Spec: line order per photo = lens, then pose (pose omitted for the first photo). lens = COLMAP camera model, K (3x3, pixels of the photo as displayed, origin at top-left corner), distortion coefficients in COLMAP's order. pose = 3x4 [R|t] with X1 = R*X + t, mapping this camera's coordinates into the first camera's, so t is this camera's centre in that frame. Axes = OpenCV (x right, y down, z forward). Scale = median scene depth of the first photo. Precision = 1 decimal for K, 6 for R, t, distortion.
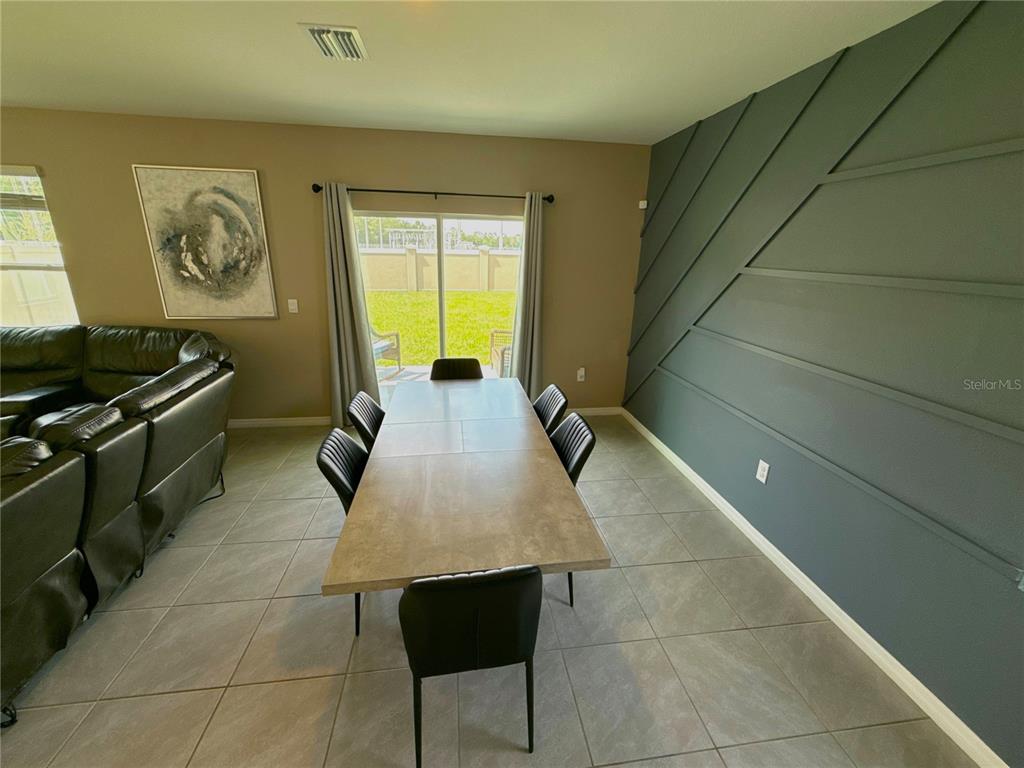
lens RADIAL K [[411.0, 0, 512.0], [0, 411.0, 384.0], [0, 0, 1]] dist [0.000197, 0.000257]
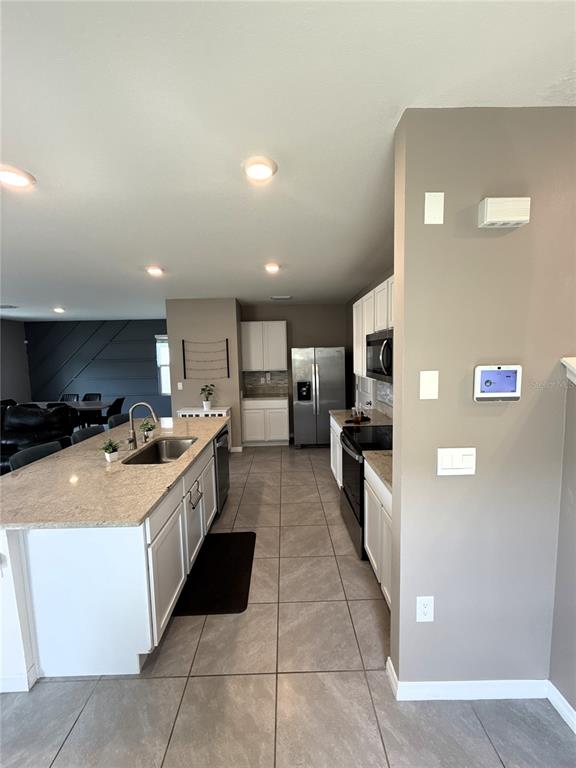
lens RADIAL K [[308.3, 0, 288.0], [0, 308.3, 384.0], [0, 0, 1]] dist [0.000197, 0.000257]
pose [[0.127395, -0.120892, 0.984457, -1.636545], [0.322807, 0.943560, 0.074097, 0.242934], [-0.937852, 0.308350, 0.159229, -0.915383]]
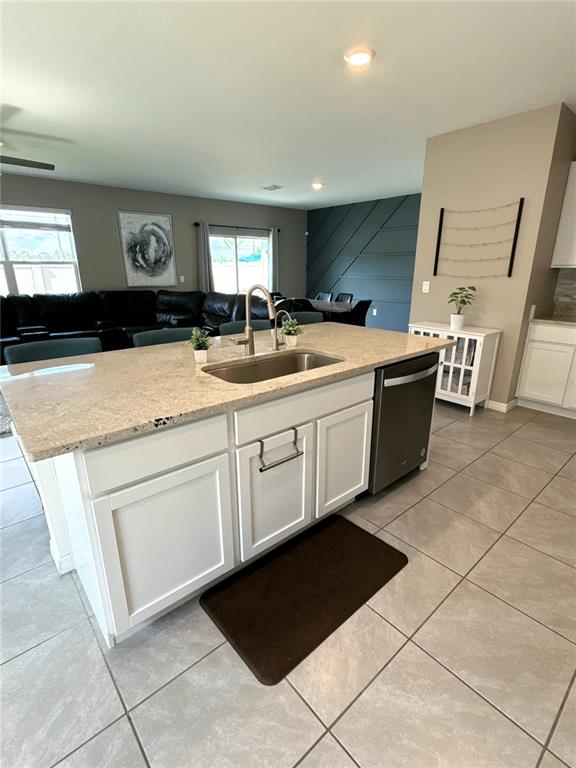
lens RADIAL K [[376.6, 0, 288.0], [0, 376.6, 384.0], [0, 0, 1]] dist [0.000103, 0.000496]
pose [[0.842009, -0.183883, 0.507156, -1.235537], [0.182013, 0.981823, 0.053798, 0.352874], [-0.507831, 0.047011, 0.860173, -0.962717]]
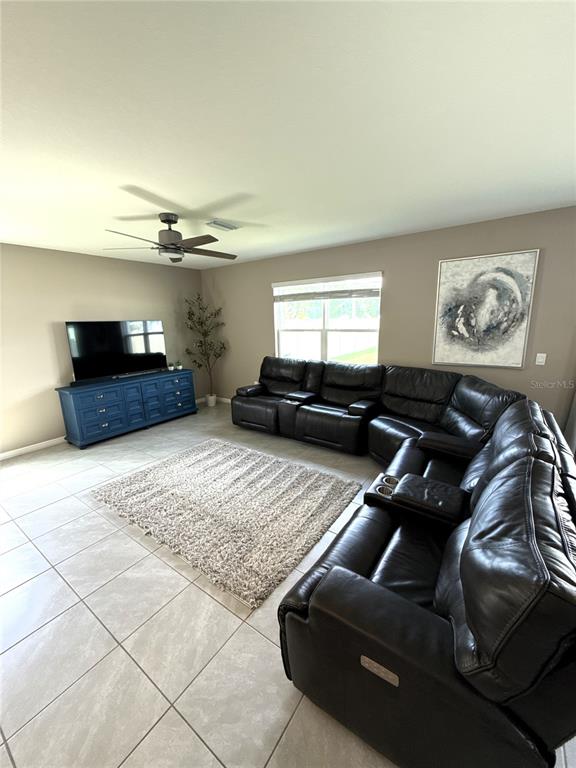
lens RADIAL K [[308.3, 0, 288.0], [0, 308.3, 384.0], [0, 0, 1]] dist [0.000197, 0.000257]
pose [[0.719780, 0.105442, -0.686148, -0.474588], [-0.169003, 0.985276, -0.025877, 0.023405], [0.673317, 0.134587, 0.727001, -0.109968]]
